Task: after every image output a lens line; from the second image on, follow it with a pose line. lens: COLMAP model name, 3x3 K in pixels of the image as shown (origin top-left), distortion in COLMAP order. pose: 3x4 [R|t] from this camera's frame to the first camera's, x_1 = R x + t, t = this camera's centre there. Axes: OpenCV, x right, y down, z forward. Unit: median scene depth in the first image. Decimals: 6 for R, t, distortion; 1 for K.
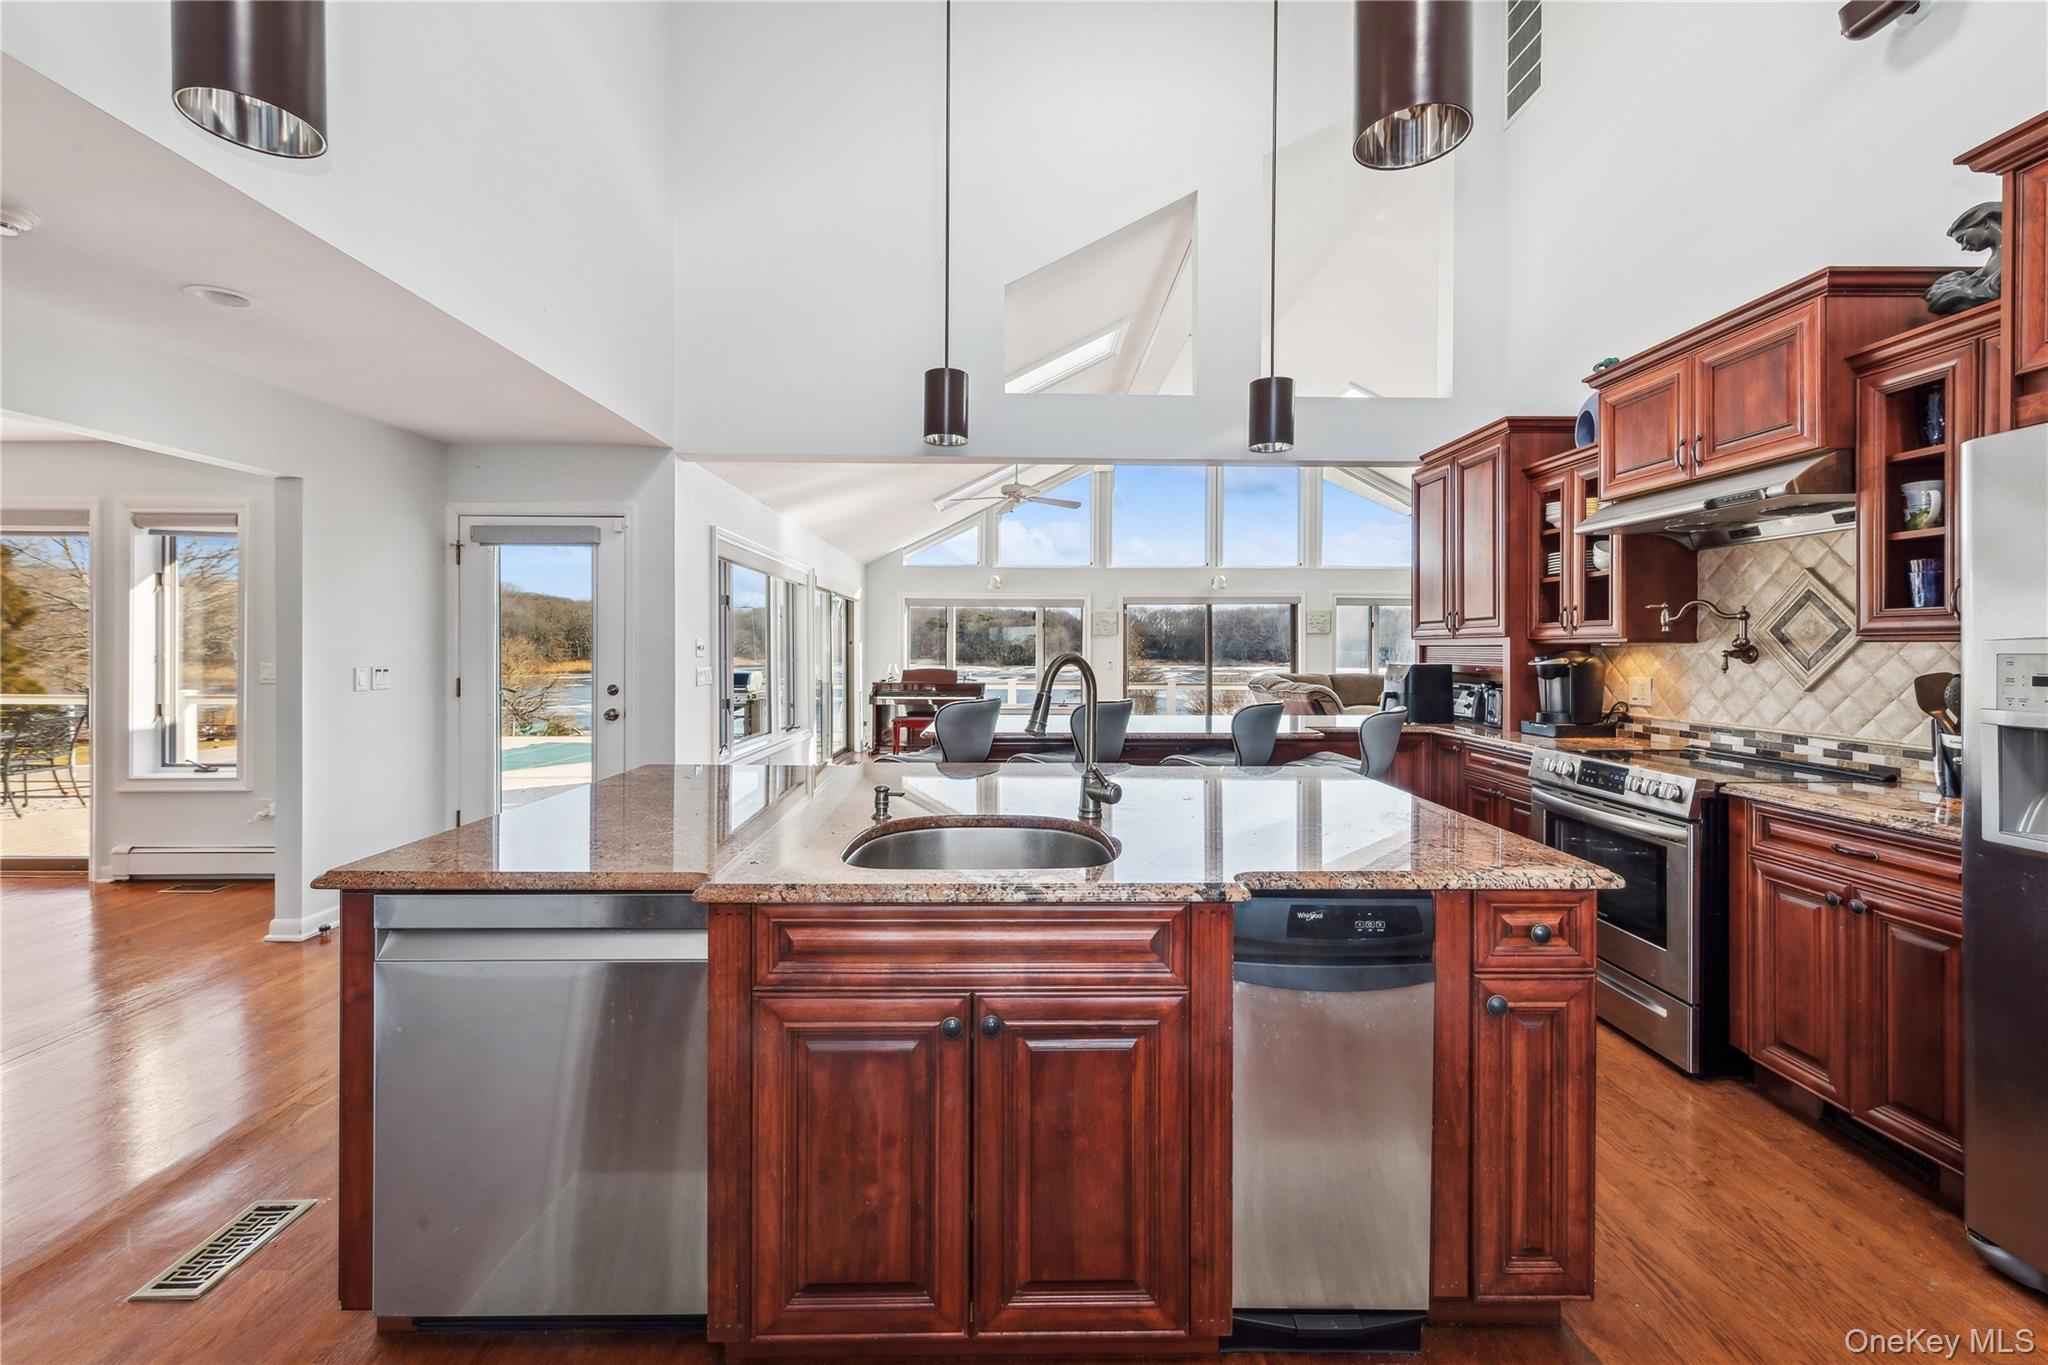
lens RADIAL K [[825.8, 0, 1024.3], [0, 825.8, 644.5], [0, 0, 1]] dist [-0.000140, -0.000026]
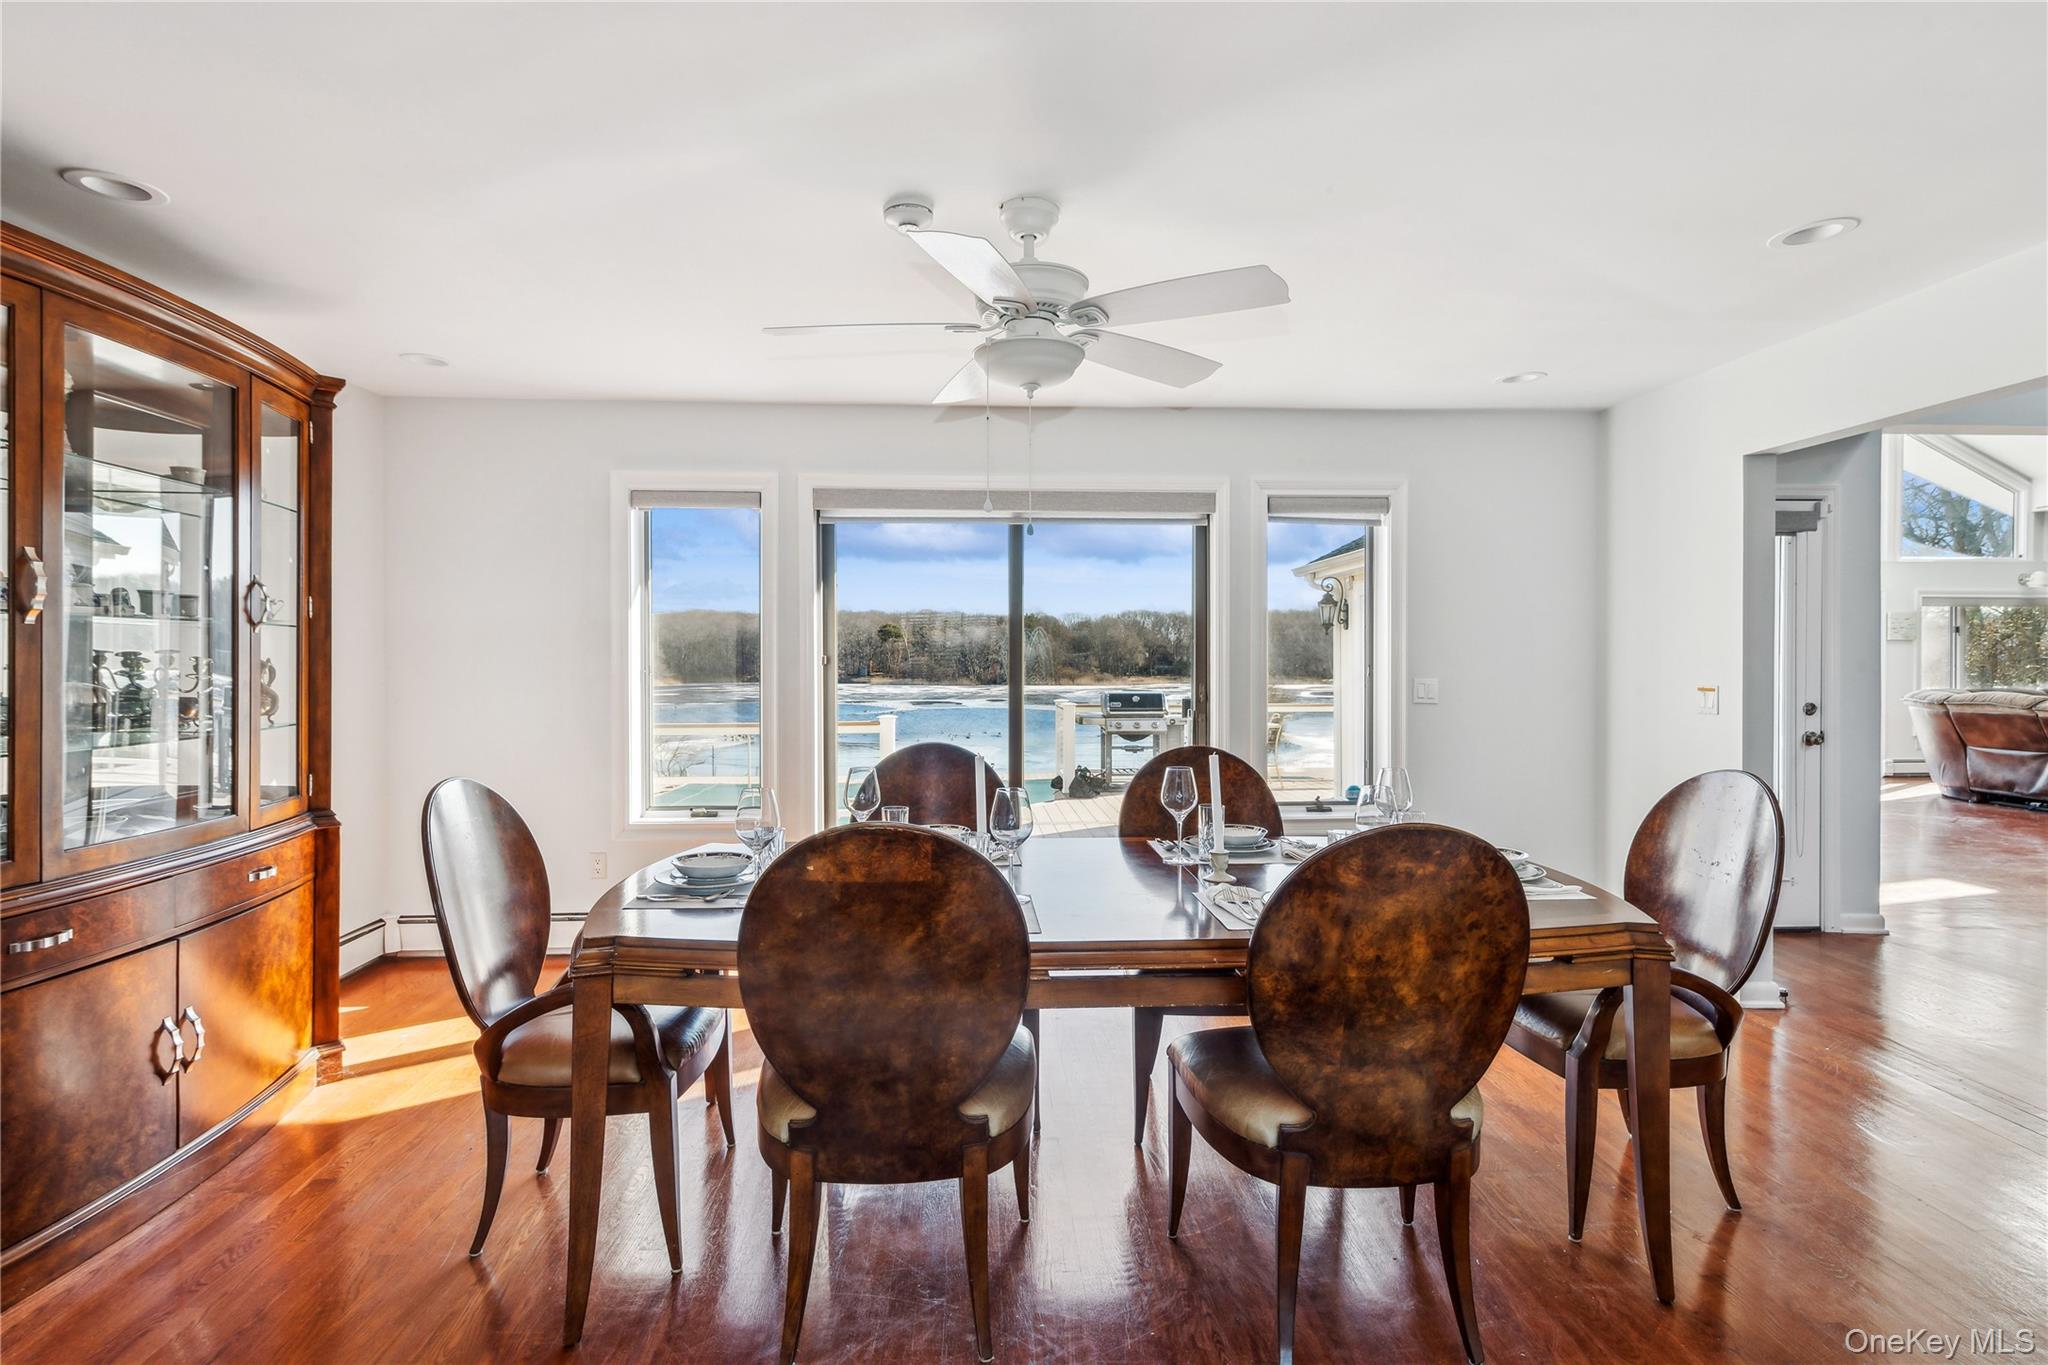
lens RADIAL K [[1043.0, 0, 1023.7], [0, 1043.0, 658.5], [0, 0, 1]] dist [0.001665, -0.000255]
pose [[0.999485, -0.003339, 0.031919, -2.997314], [0.003272, 0.999992, 0.002137, -0.001285], [-0.031926, -0.002031, 0.999488, -0.062362]]
